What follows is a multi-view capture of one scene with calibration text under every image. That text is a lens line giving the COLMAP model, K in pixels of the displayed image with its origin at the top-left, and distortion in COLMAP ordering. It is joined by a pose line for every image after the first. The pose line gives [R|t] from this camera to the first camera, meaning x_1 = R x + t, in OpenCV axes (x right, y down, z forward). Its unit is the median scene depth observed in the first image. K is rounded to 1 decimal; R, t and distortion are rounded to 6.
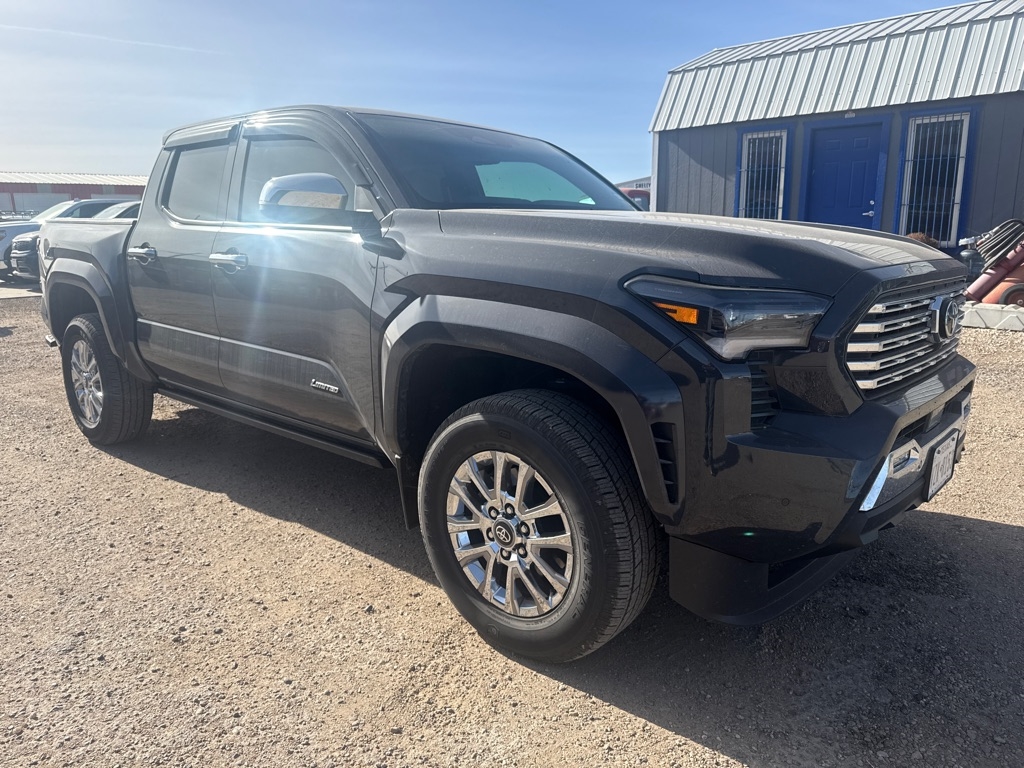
lens RADIAL K [[724.4, 0, 510.5], [0, 724.4, 387.4], [0, 0, 1]] dist [0.021713, -0.025122]
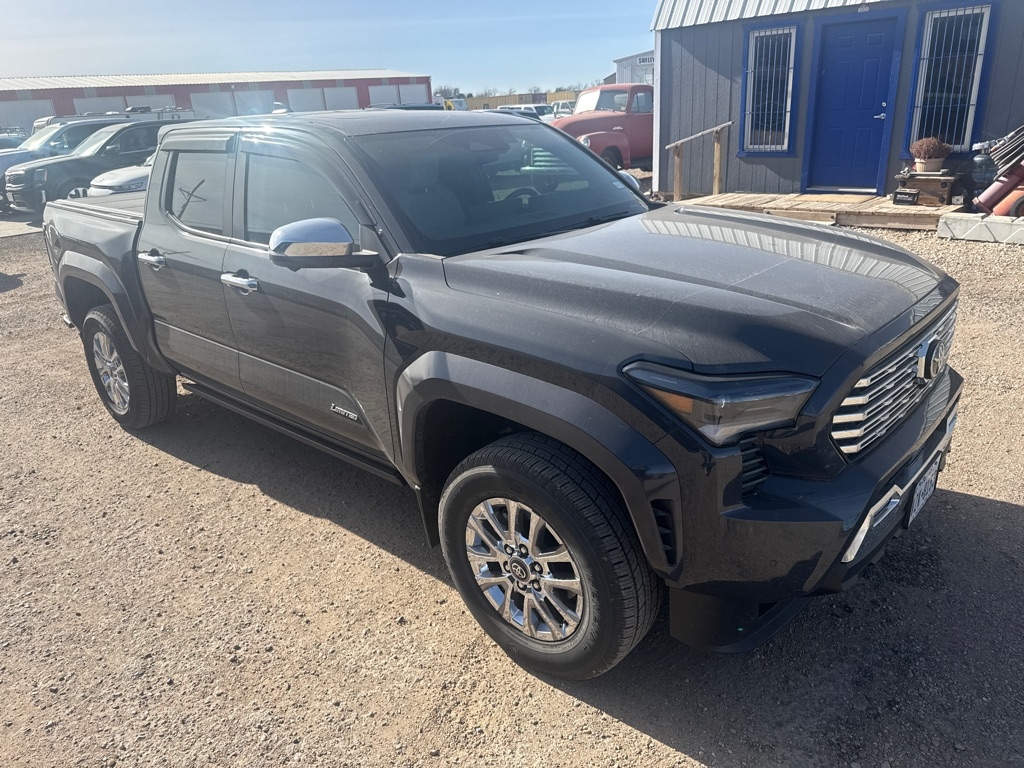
lens RADIAL K [[724.4, 0, 505.6], [0, 724.4, 381.0], [0, 0, 1]] dist [0.021713, -0.025122]
pose [[0.998893, -0.042707, -0.019738, 0.003615], [0.045156, 0.988045, 0.147404, -0.230064], [0.013207, -0.148132, 0.988879, -0.046897]]
